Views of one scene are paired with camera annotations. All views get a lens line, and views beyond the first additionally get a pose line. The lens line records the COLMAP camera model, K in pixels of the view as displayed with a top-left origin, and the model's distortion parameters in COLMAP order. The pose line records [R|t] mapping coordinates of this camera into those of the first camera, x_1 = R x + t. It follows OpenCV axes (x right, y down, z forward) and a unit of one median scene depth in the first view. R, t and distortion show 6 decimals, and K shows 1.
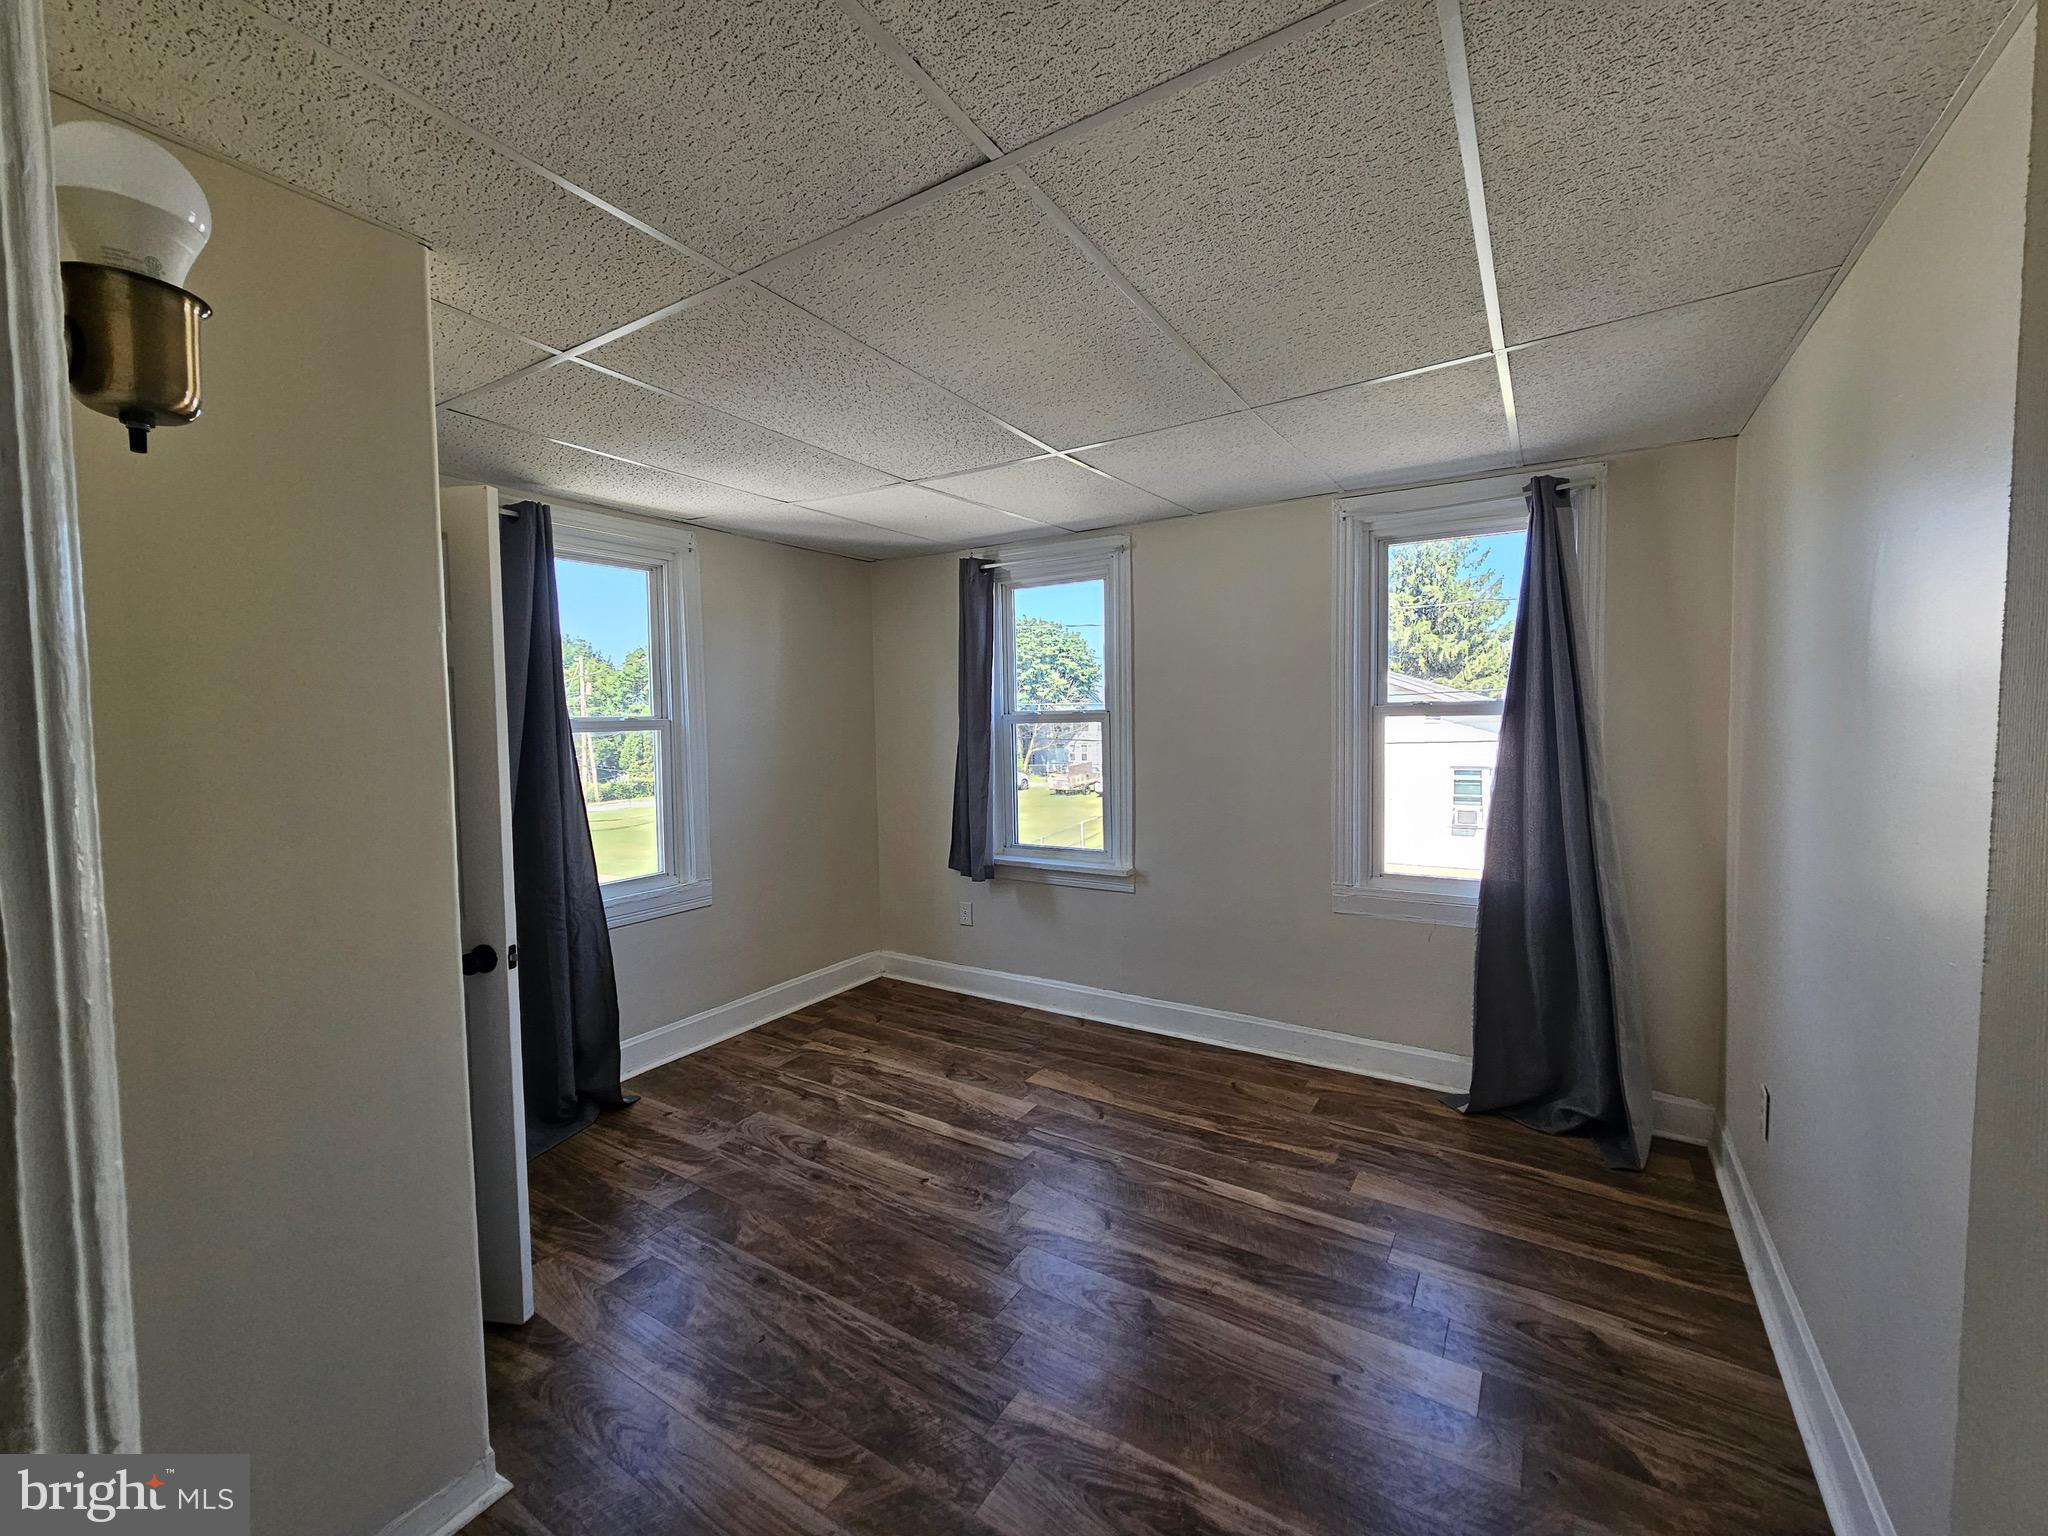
lens RADIAL K [[840.9, 0, 1027.0], [0, 840.9, 762.4], [0, 0, 1]] dist [-0.009739, 0.002270]
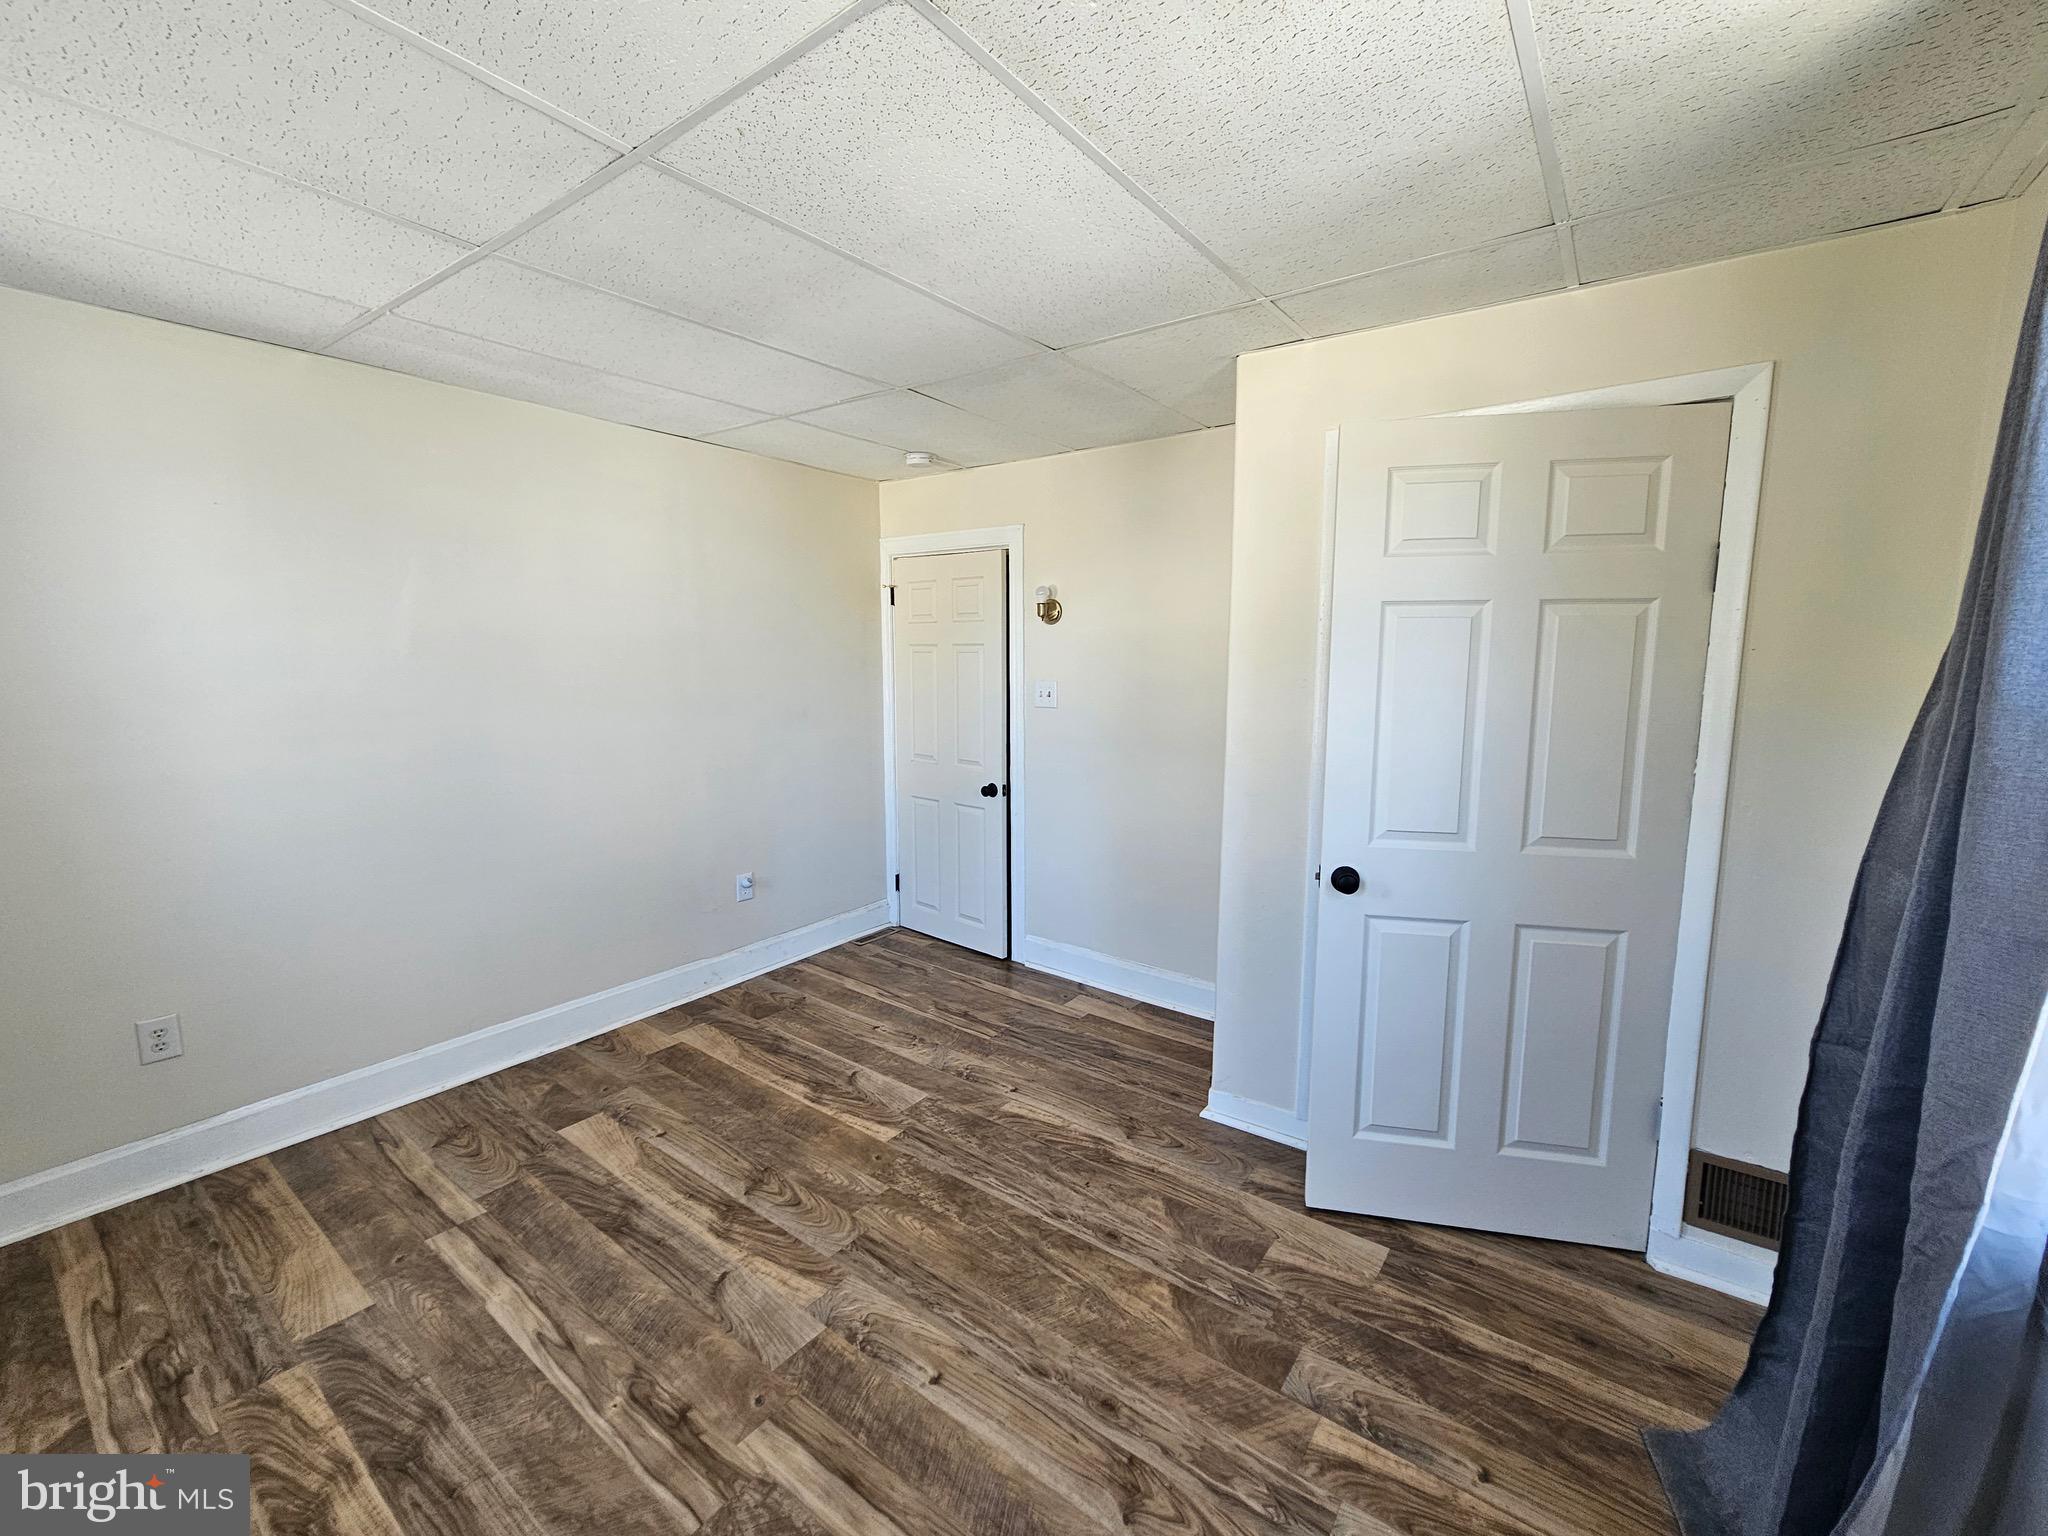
lens RADIAL K [[840.9, 0, 1027.0], [0, 840.9, 762.4], [0, 0, 1]] dist [-0.009739, 0.002270]
pose [[-0.996997, 0.001755, 0.077422, -0.275166], [0.016493, 0.981617, 0.190145, -0.101501], [-0.075665, 0.190851, -0.978698, 1.738227]]
